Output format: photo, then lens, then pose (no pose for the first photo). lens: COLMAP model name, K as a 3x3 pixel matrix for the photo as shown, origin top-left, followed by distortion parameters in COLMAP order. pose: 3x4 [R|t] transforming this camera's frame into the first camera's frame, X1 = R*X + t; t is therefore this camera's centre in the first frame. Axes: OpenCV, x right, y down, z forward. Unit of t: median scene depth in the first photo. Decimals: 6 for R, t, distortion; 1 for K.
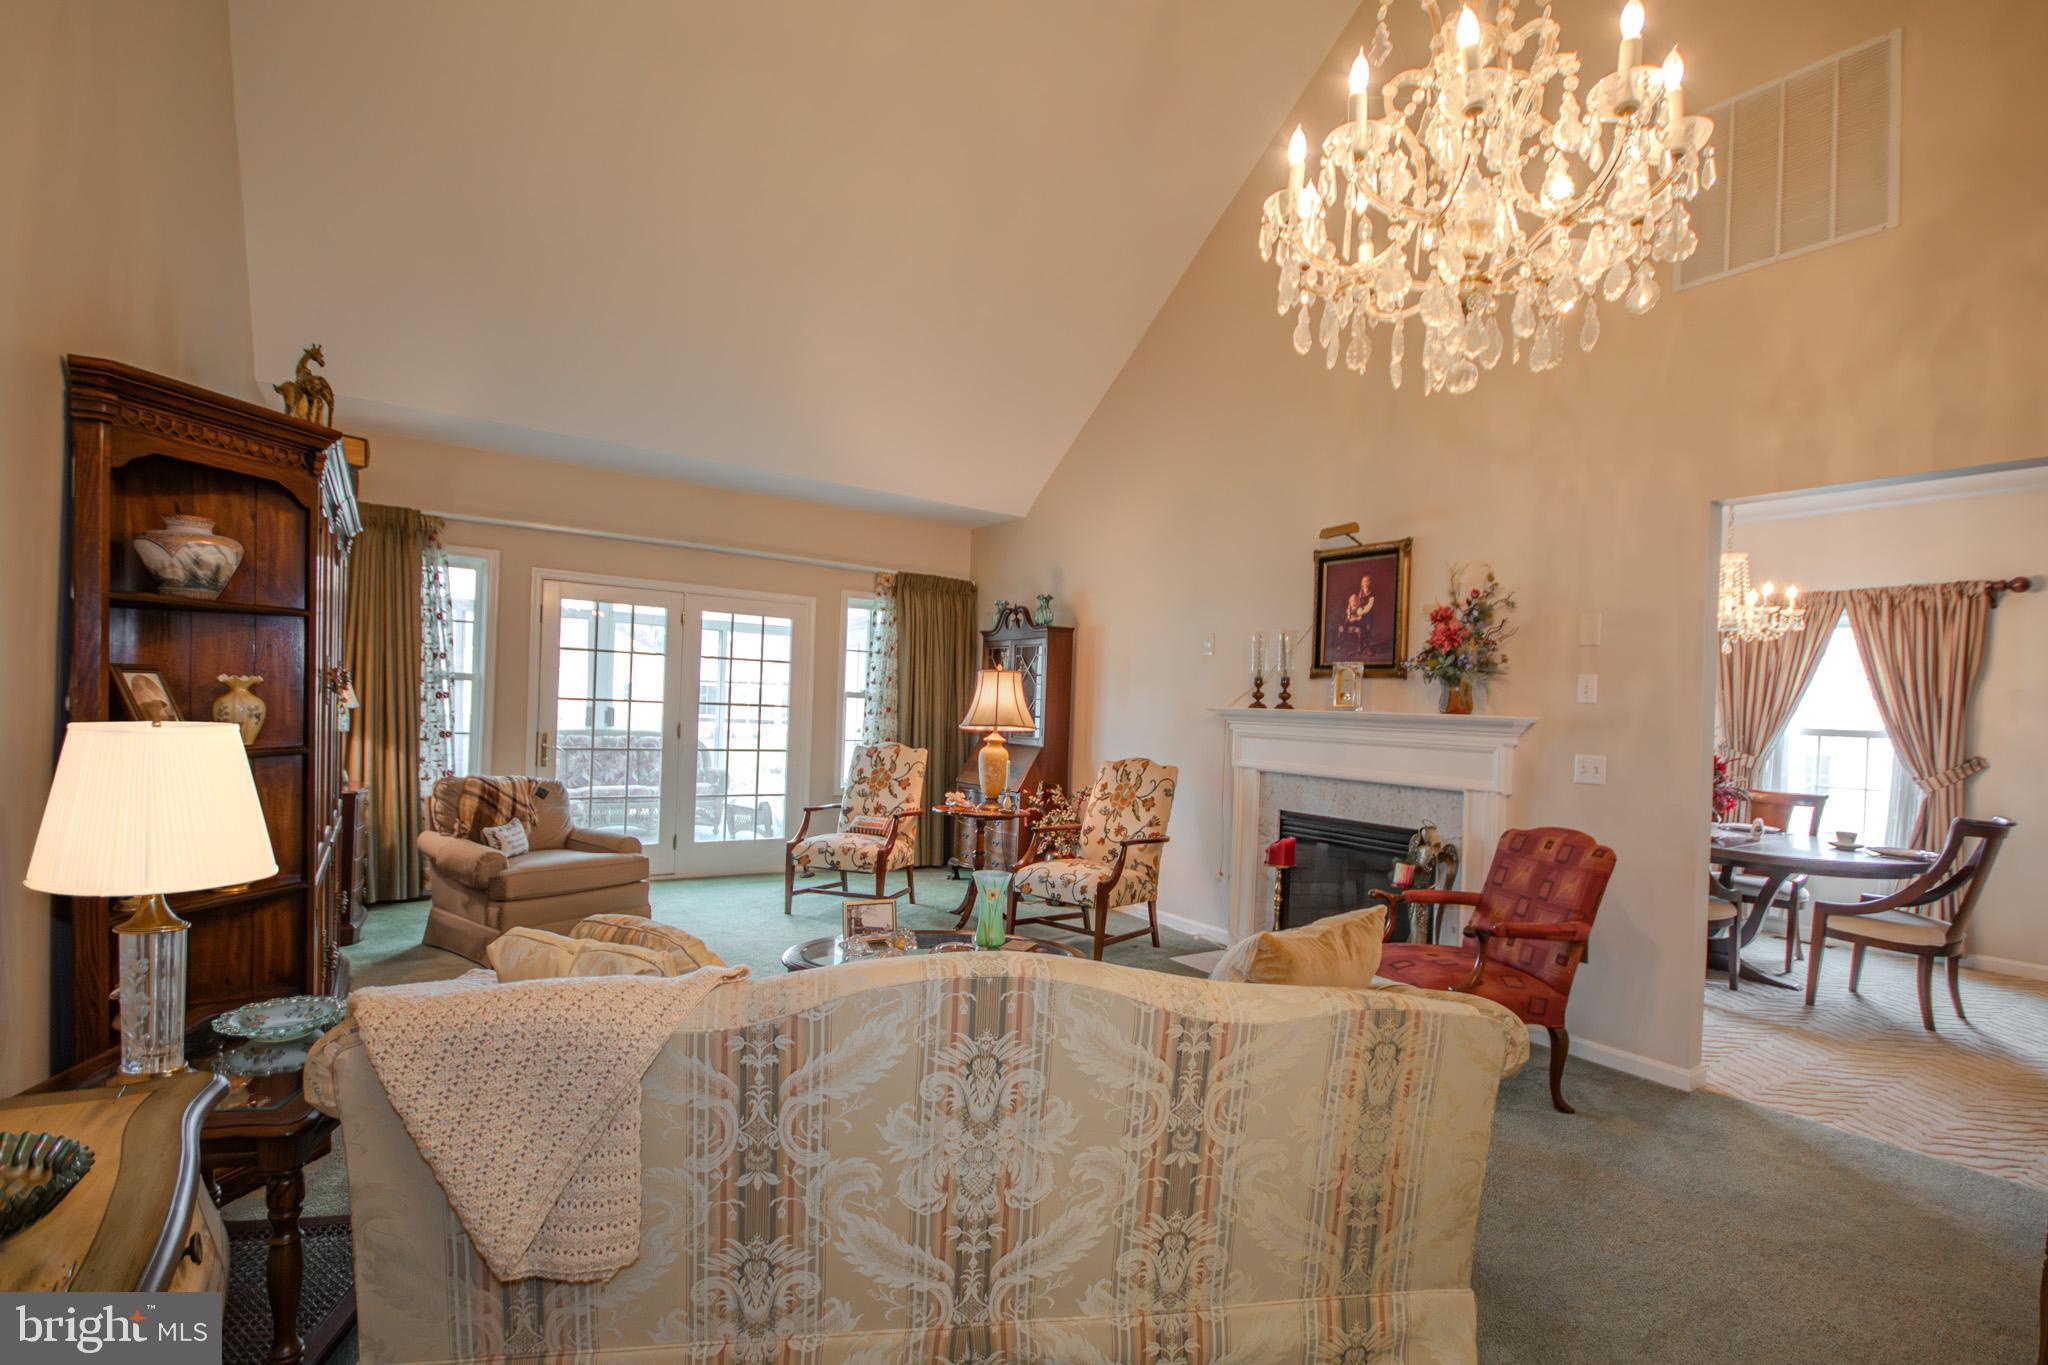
lens RADIAL K [[938.2, 0, 1034.1], [0, 938.2, 714.0], [0, 0, 1]] dist [-0.001941, -0.001233]
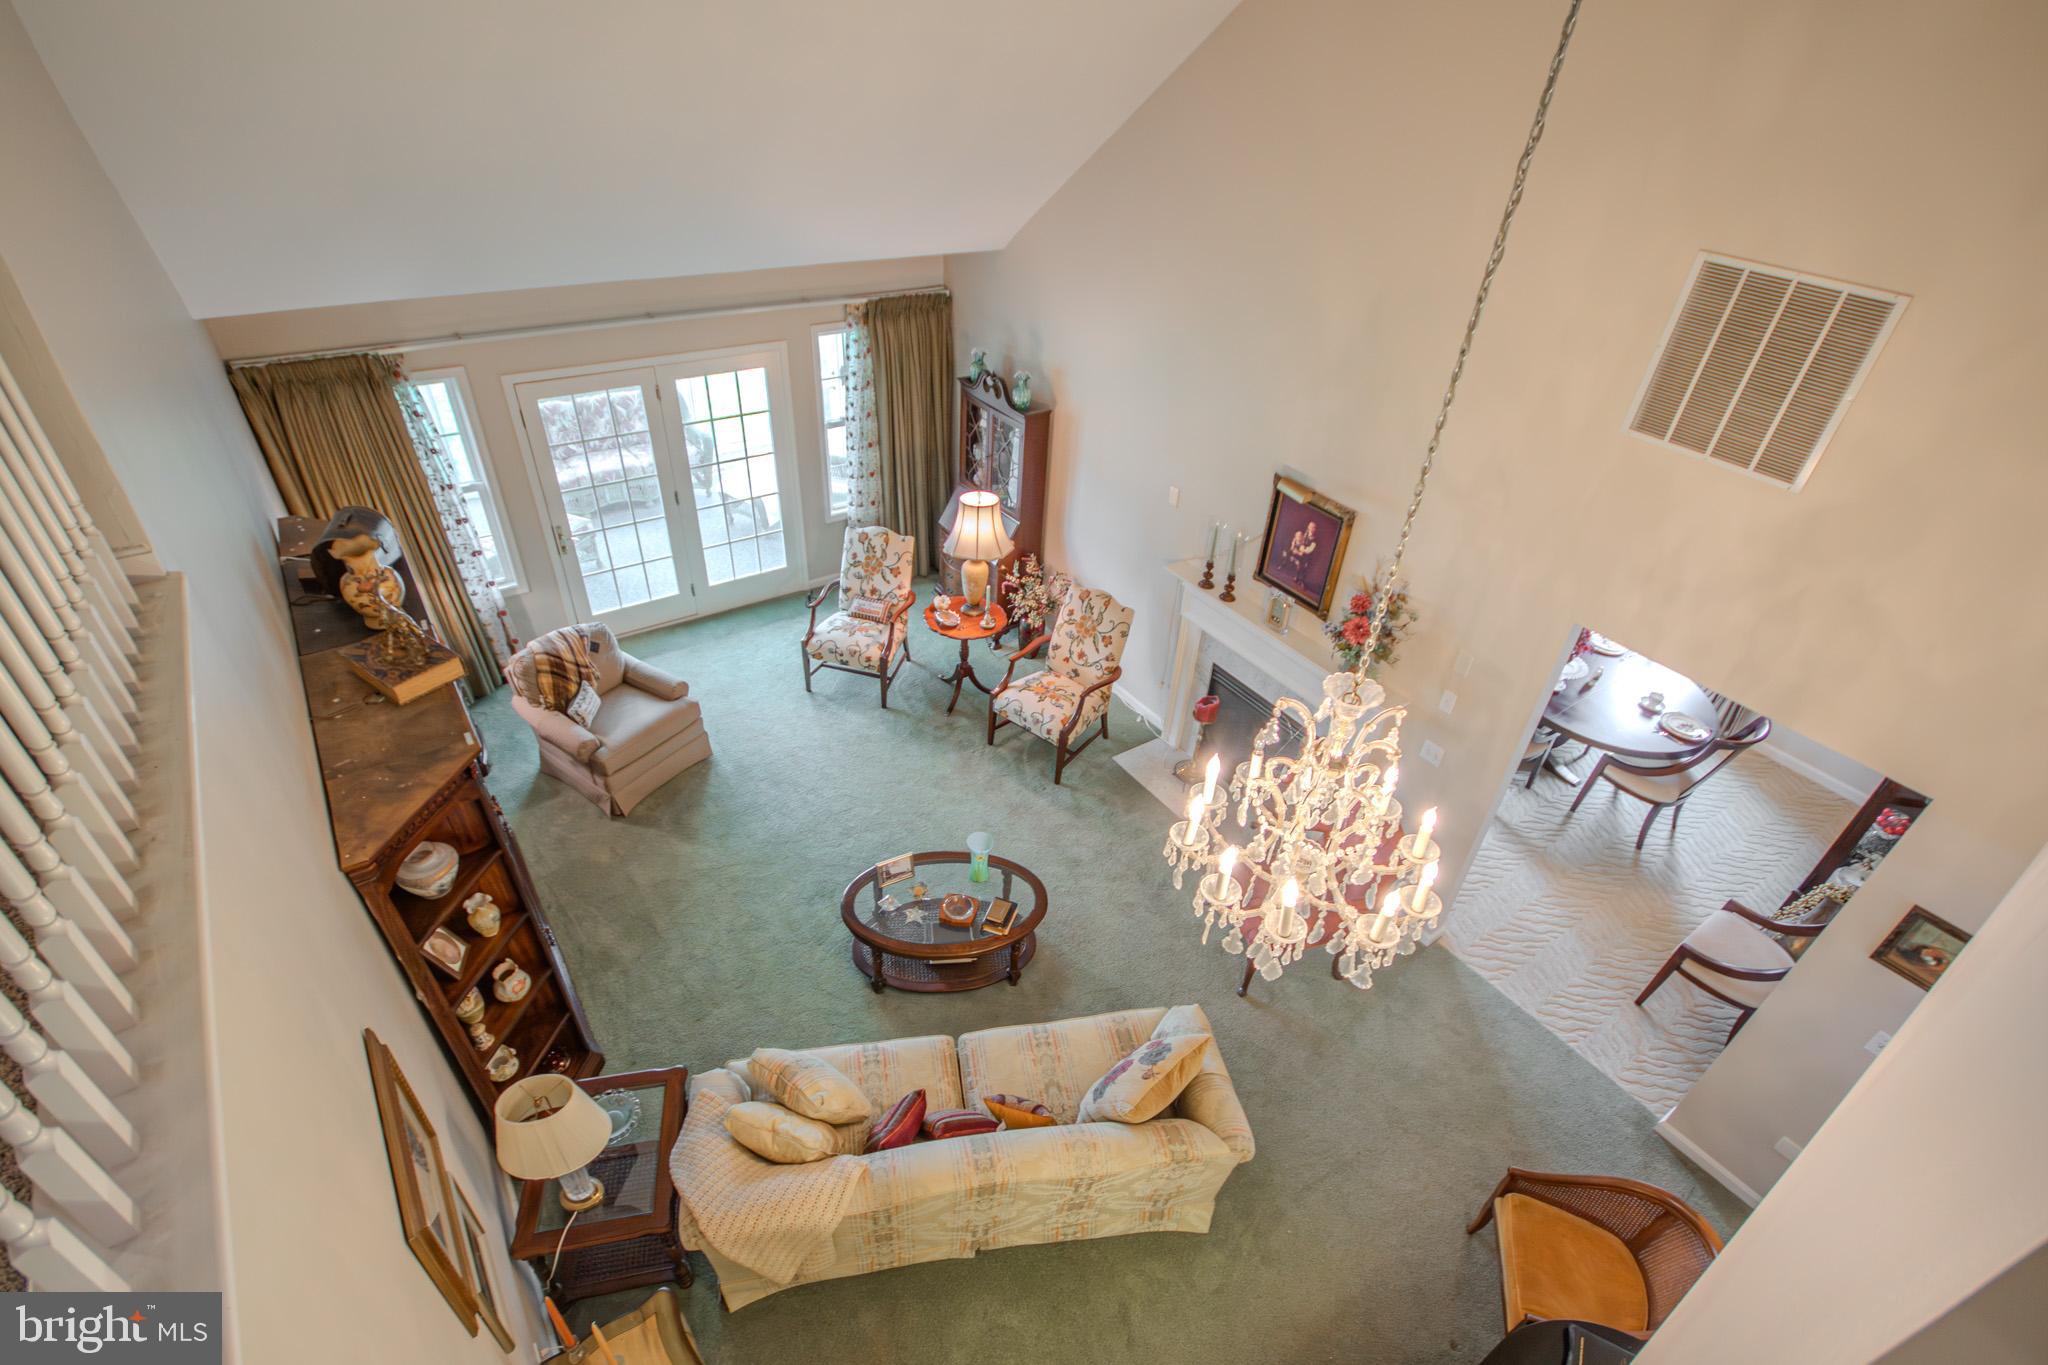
lens RADIAL K [[951.9, 0, 1033.0], [0, 951.9, 719.7], [0, 0, 1]] dist [-0.003251, -0.000229]
pose [[0.999675, 0.006900, 0.024527, -0.000395], [-0.020258, 0.799086, 0.600875, -0.516084], [-0.015453, -0.601177, 0.798967, -0.020940]]
